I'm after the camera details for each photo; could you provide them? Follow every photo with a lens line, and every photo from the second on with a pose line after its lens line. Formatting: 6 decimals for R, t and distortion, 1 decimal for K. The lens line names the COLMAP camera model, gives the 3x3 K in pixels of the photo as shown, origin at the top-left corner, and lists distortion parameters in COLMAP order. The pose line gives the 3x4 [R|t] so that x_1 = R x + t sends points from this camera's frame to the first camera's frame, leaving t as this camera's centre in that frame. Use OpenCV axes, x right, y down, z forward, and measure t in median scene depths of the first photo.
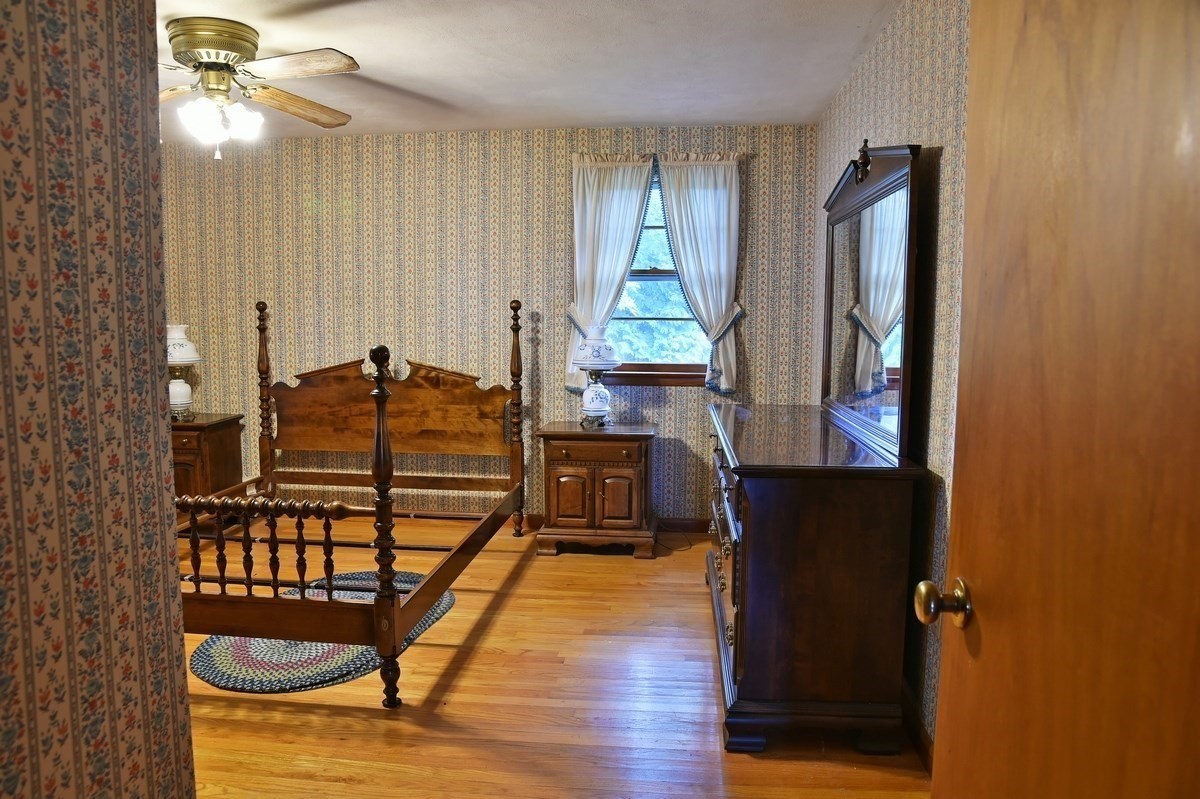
lens RADIAL K [[833.6, 0, 591.3], [0, 833.6, 403.3], [0, 0, 1]] dist [-0.124248, 0.086922]
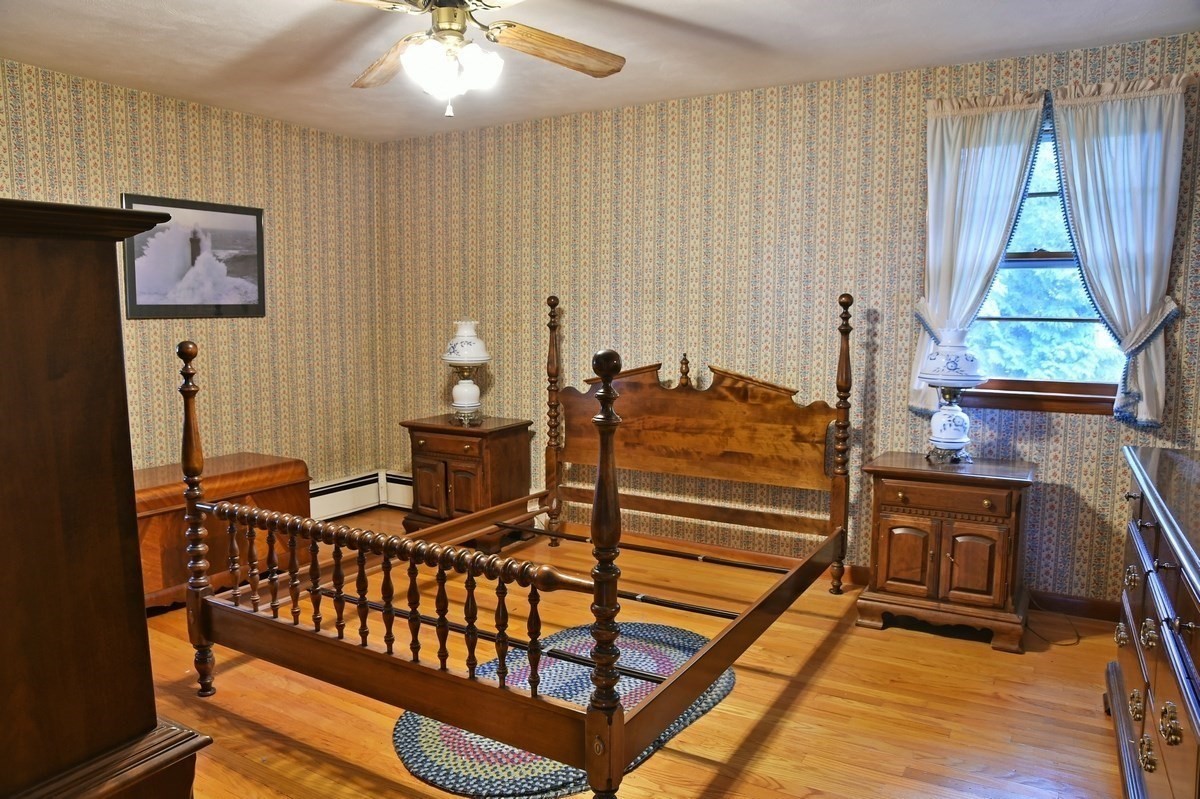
lens RADIAL K [[833.6, 0, 591.3], [0, 833.6, 403.3], [0, 0, 1]] dist [-0.124248, 0.086922]
pose [[0.913078, 0.042447, -0.405570, 0.008180], [-0.043178, 0.999040, 0.007350, -0.016214], [0.405493, 0.010801, 0.914034, 0.192592]]
